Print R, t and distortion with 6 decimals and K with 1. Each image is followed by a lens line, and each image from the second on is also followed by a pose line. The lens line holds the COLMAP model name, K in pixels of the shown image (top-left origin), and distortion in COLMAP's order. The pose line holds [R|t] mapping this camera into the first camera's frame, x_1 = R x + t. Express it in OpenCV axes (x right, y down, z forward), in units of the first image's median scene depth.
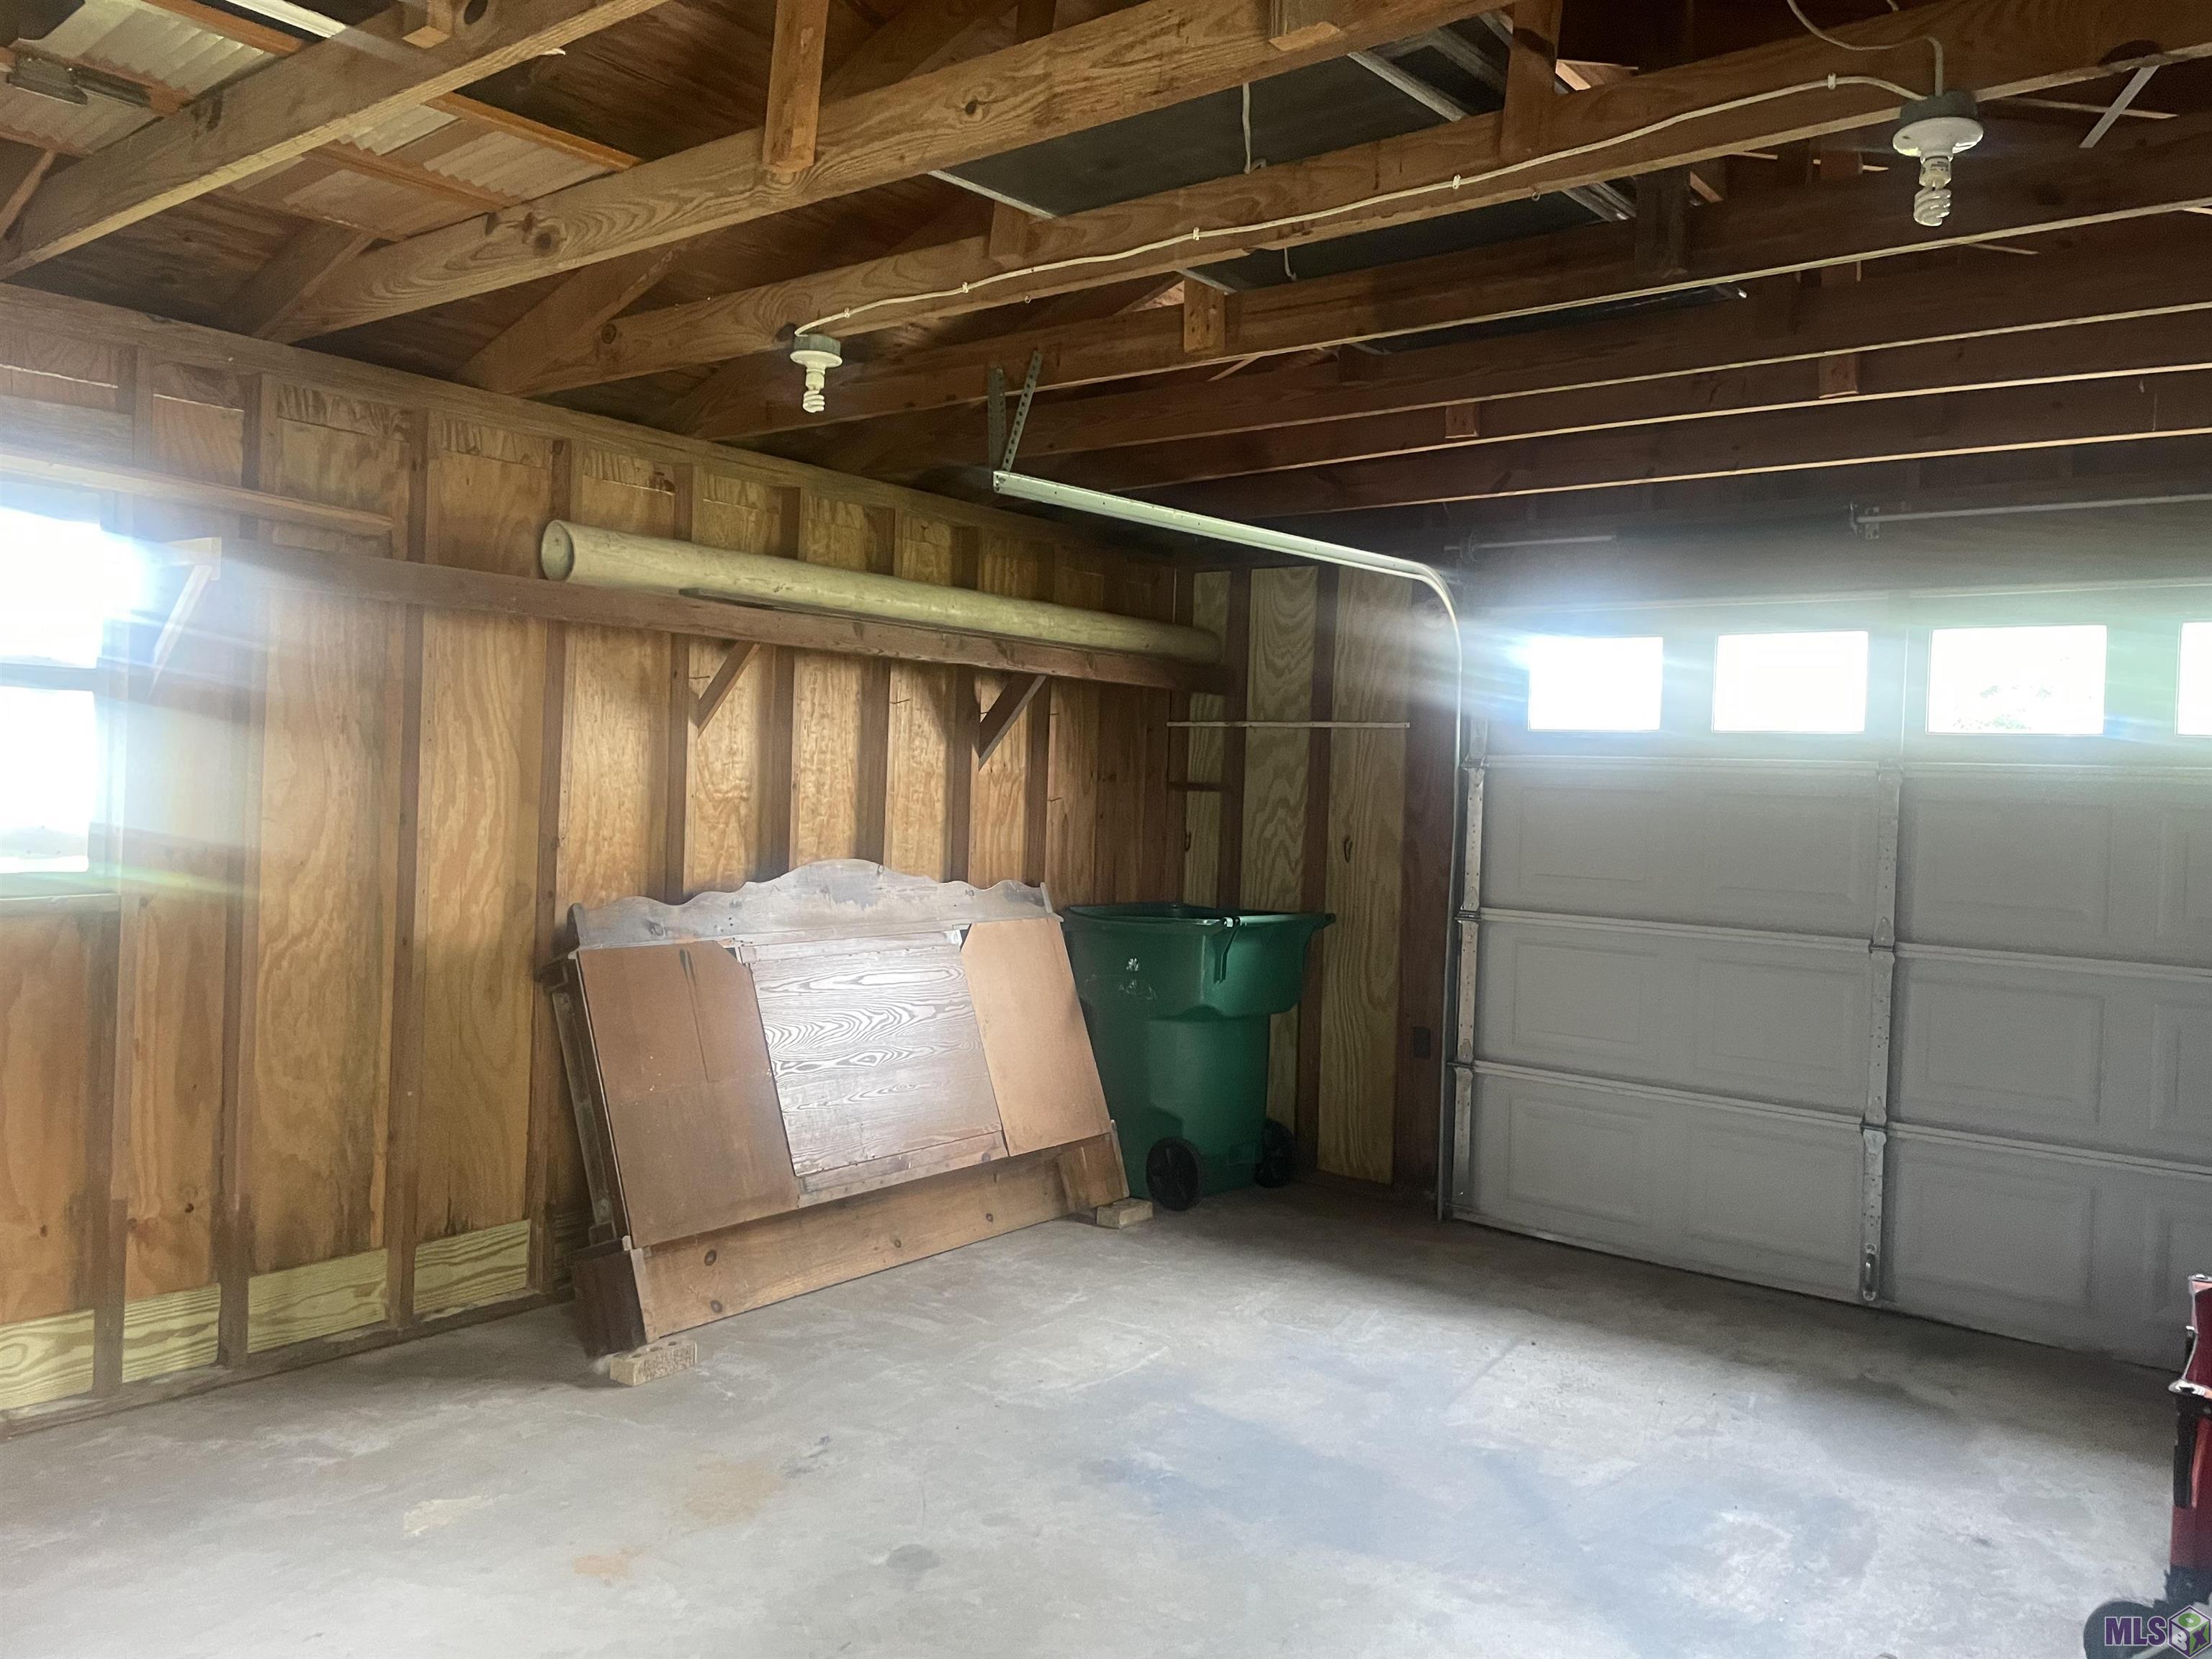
lens RADIAL K [[1664.3, 0, 1105.1], [0, 1664.3, 826.0], [0, 0, 1]] dist [0.013570, 0.005805]
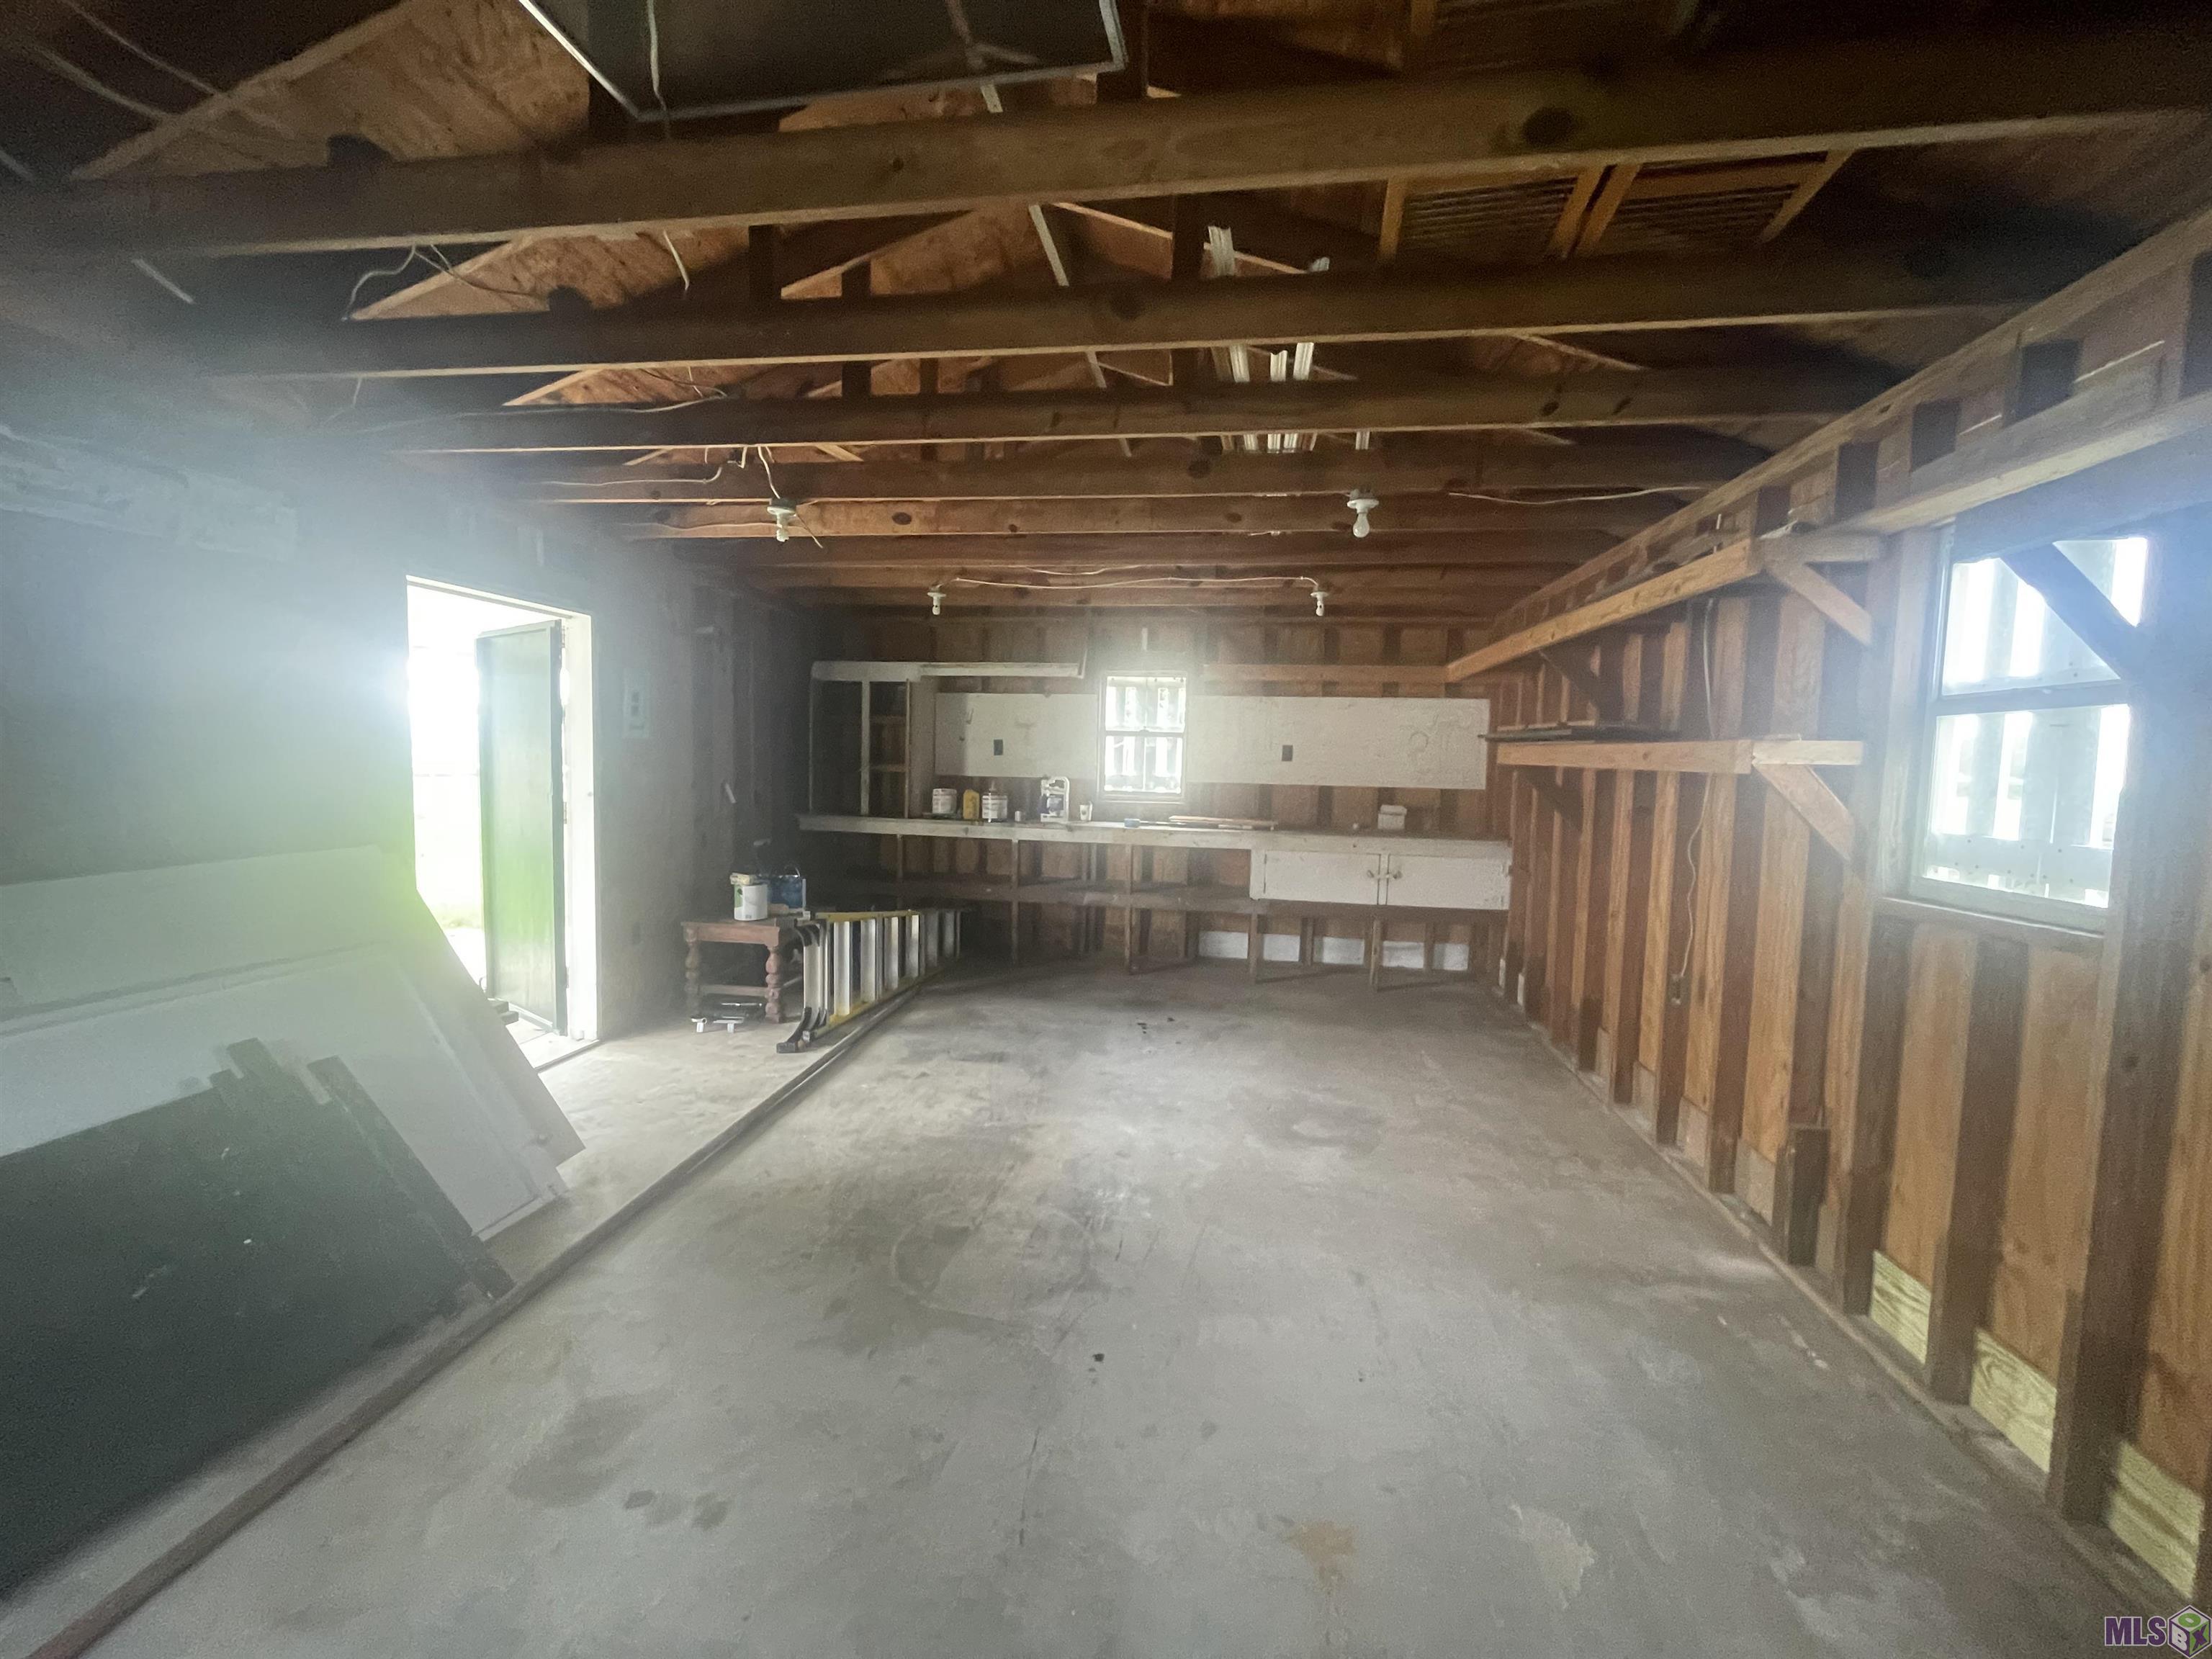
lens RADIAL K [[898.9, 0, 1099.2], [0, 898.9, 824.6], [0, 0, 1]] dist [0.000254, -0.000596]
pose [[-0.867253, -0.023833, -0.497298, 0.080917], [-0.066845, 0.995384, 0.068870, -0.013211], [0.493360, 0.092970, -0.864842, 1.158083]]
